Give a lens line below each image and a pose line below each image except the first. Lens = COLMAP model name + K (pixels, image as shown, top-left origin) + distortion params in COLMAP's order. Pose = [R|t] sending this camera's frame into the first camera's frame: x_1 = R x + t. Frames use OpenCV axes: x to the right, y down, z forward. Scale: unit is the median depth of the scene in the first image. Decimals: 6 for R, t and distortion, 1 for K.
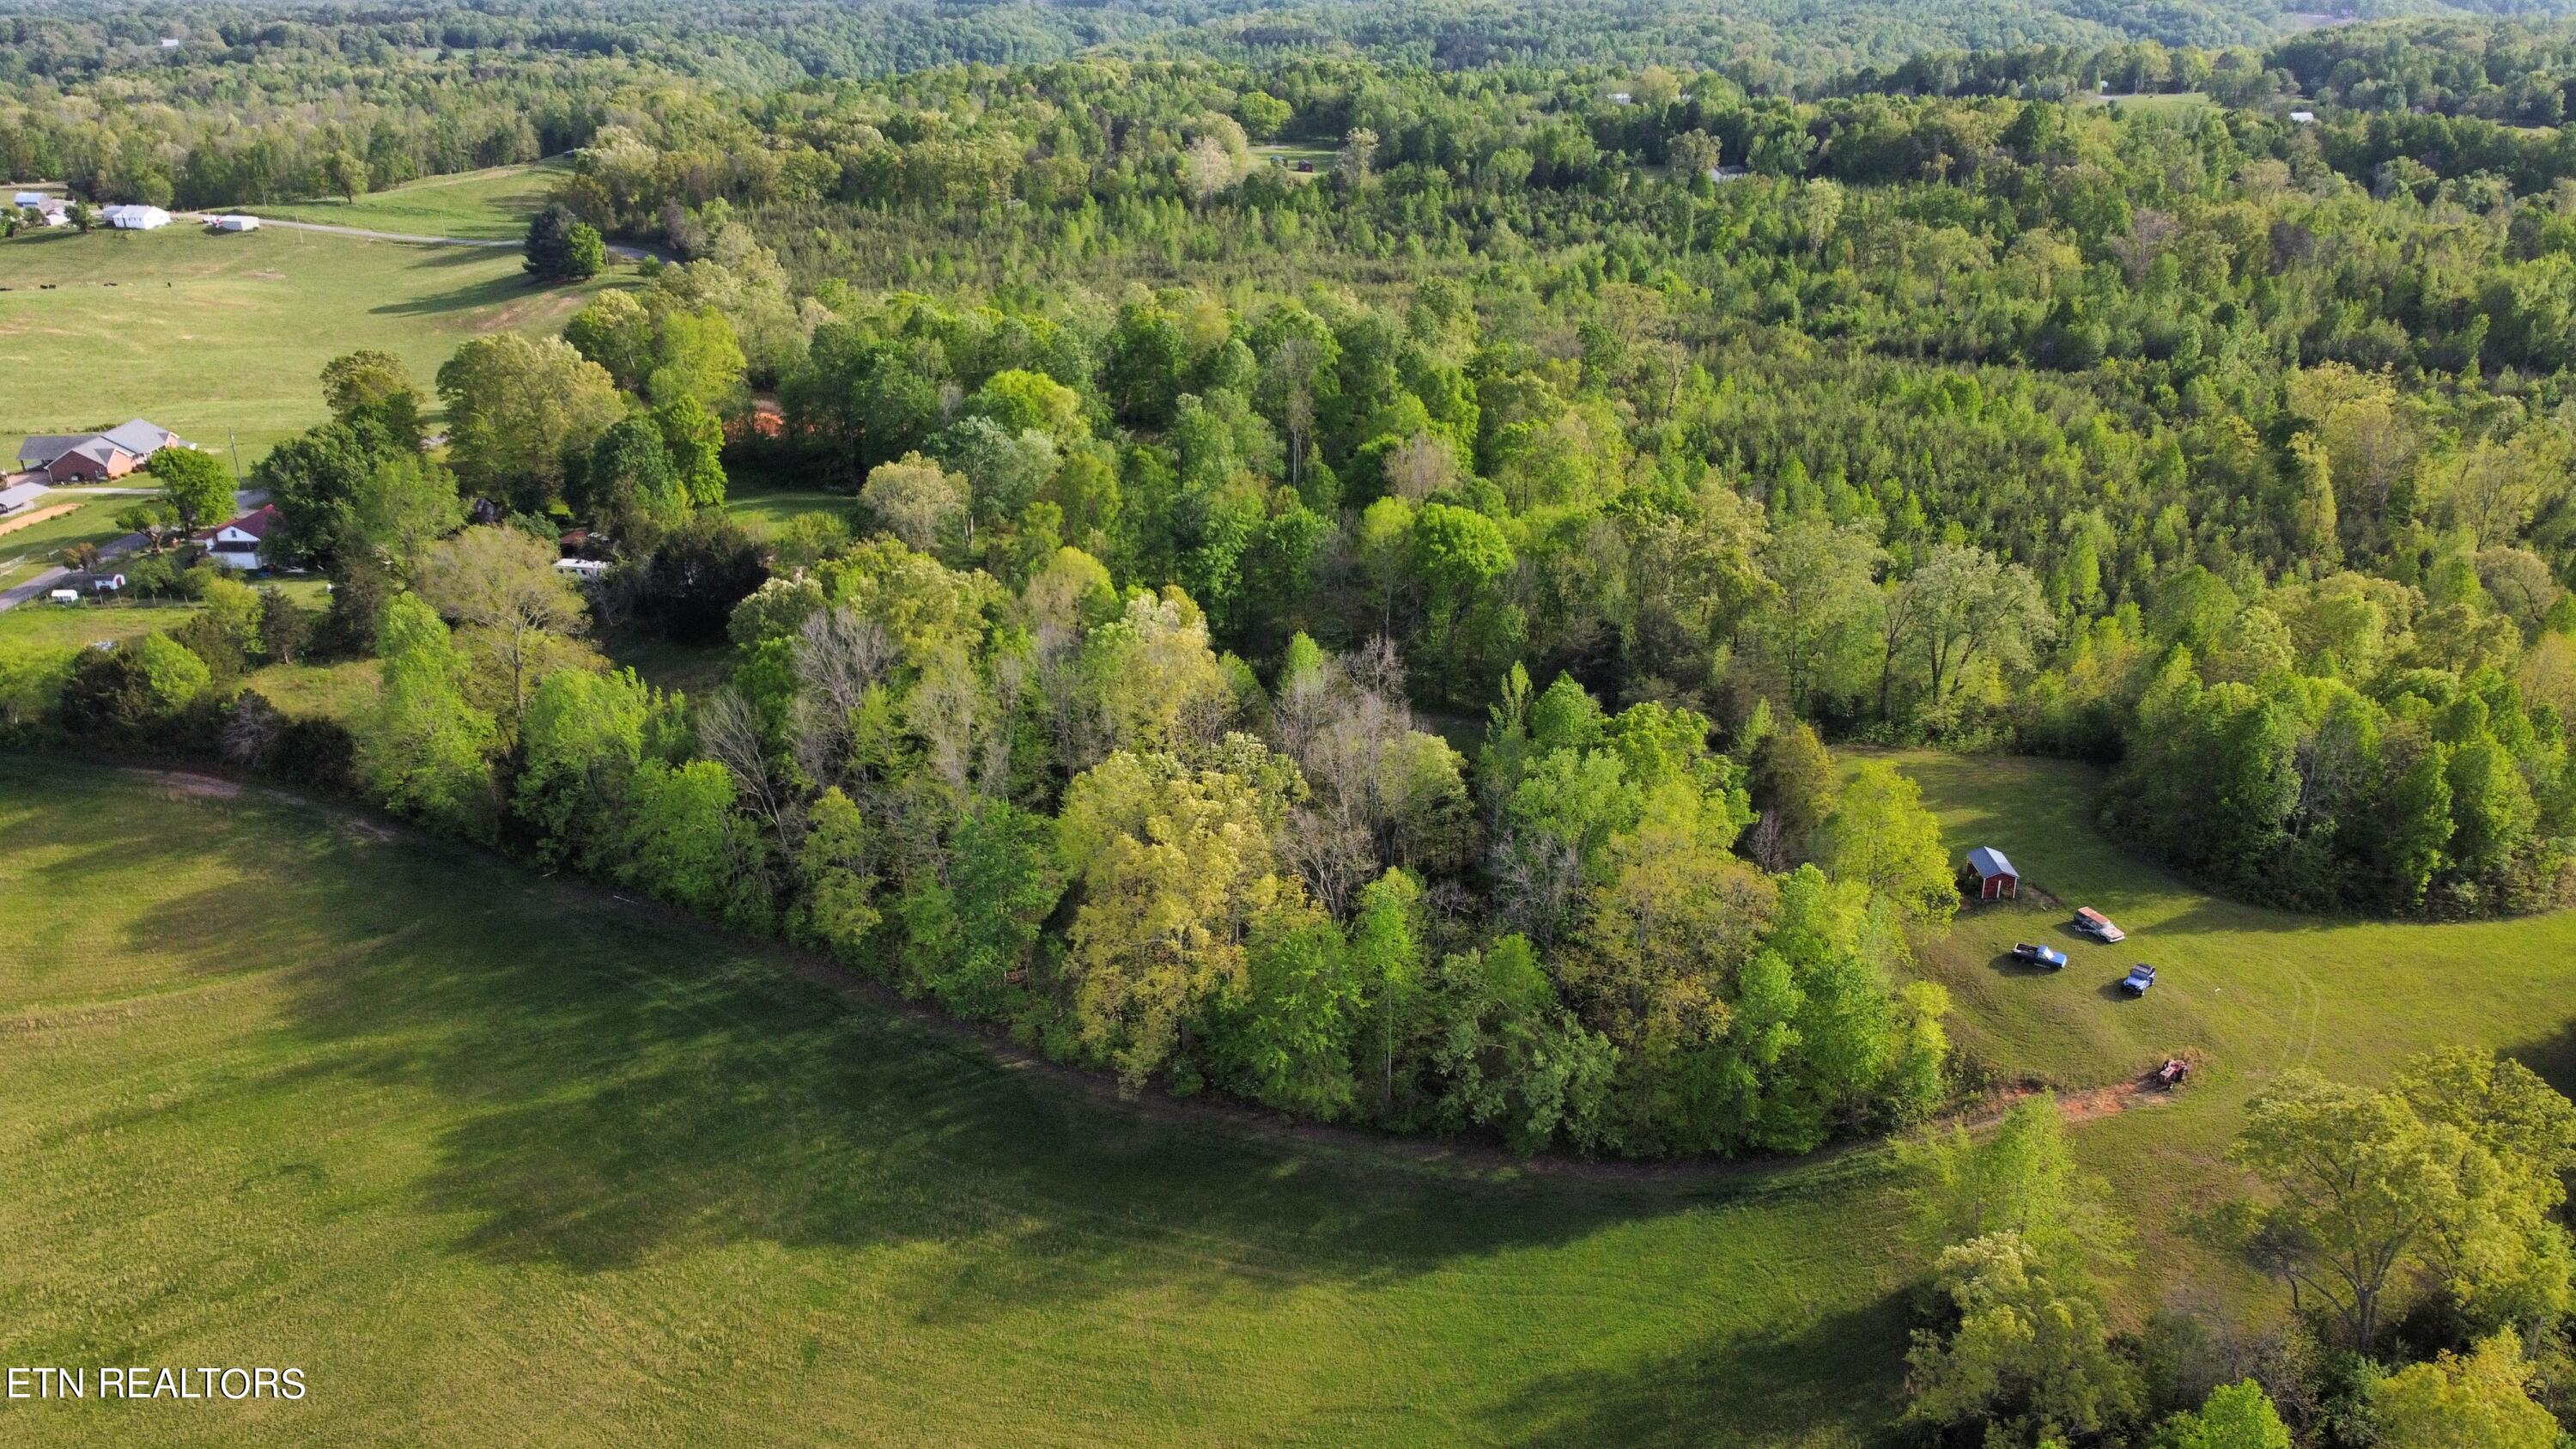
lens RADIAL K [[1943.5, 0, 1298.8], [0, 1943.5, 722.1], [0, 0, 1]] dist [0.006474, -0.005052]
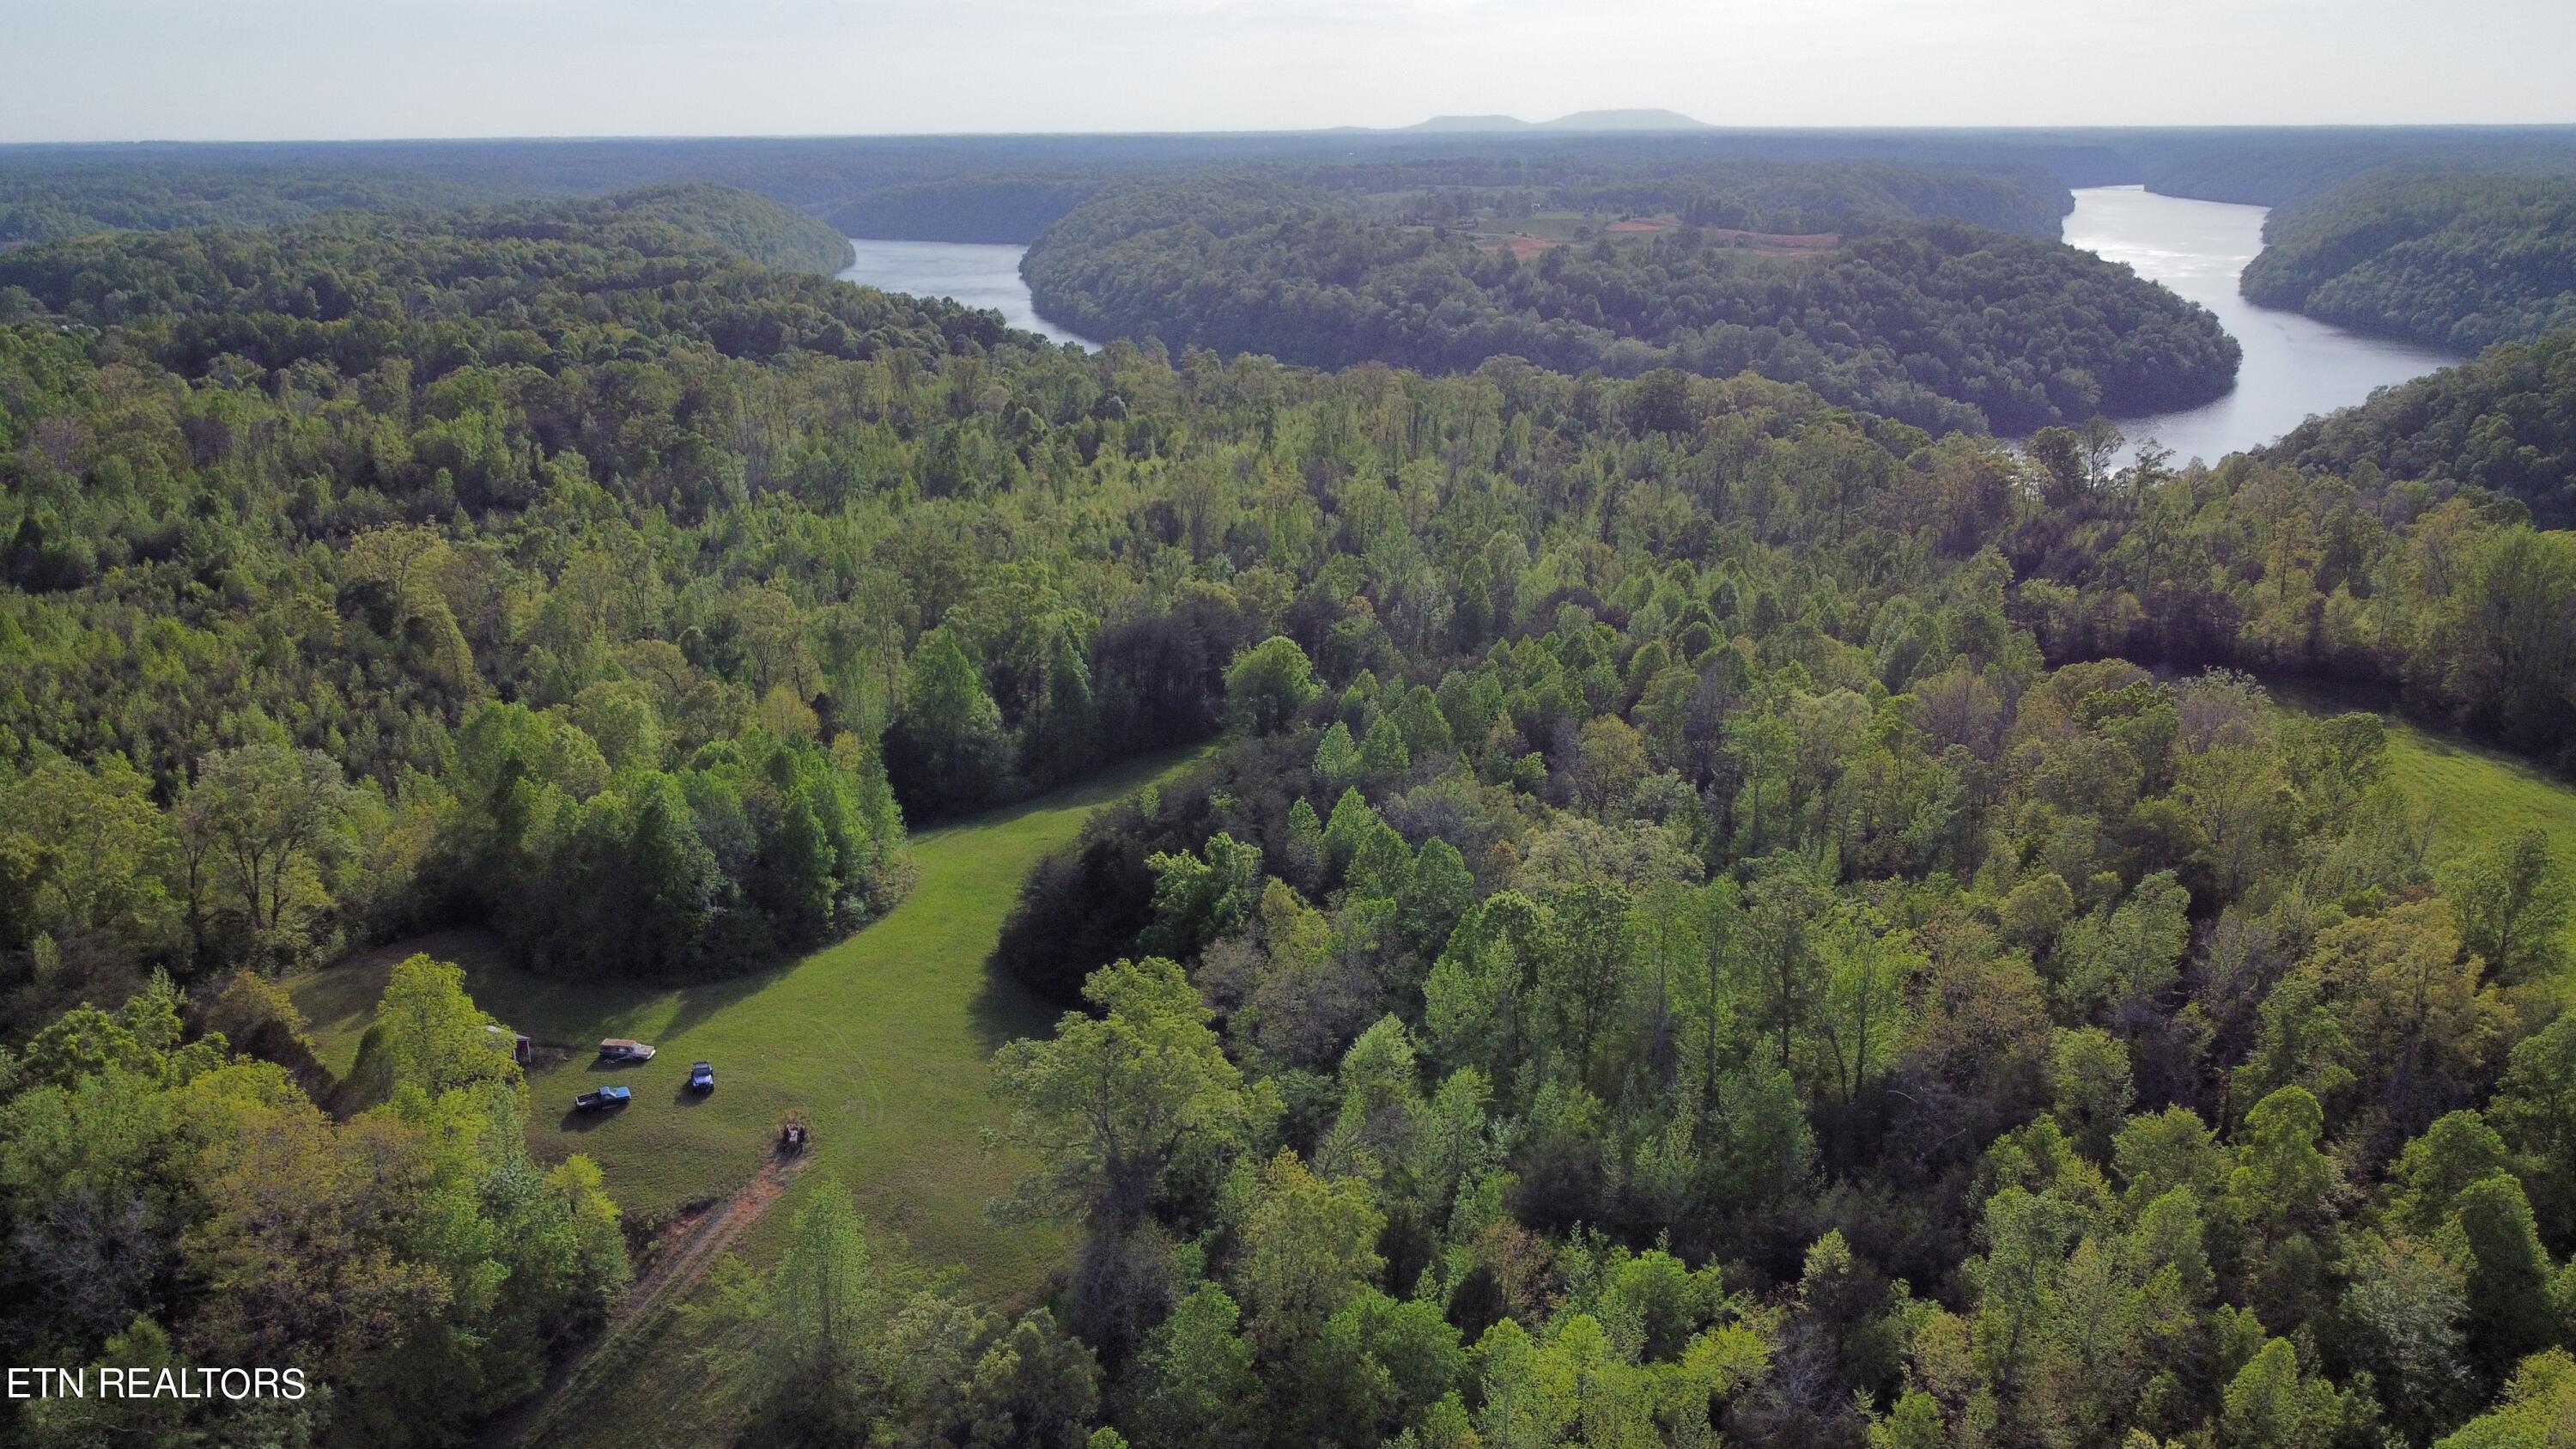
lens RADIAL K [[1943.5, 0, 1288.9], [0, 1943.5, 712.3], [0, 0, 1]] dist [0.006474, -0.005052]
pose [[0.503811, -0.236735, 0.830741, -0.154958], [0.325234, 0.942929, 0.071464, -0.013991], [-0.800248, 0.234181, 0.552052, 0.117688]]
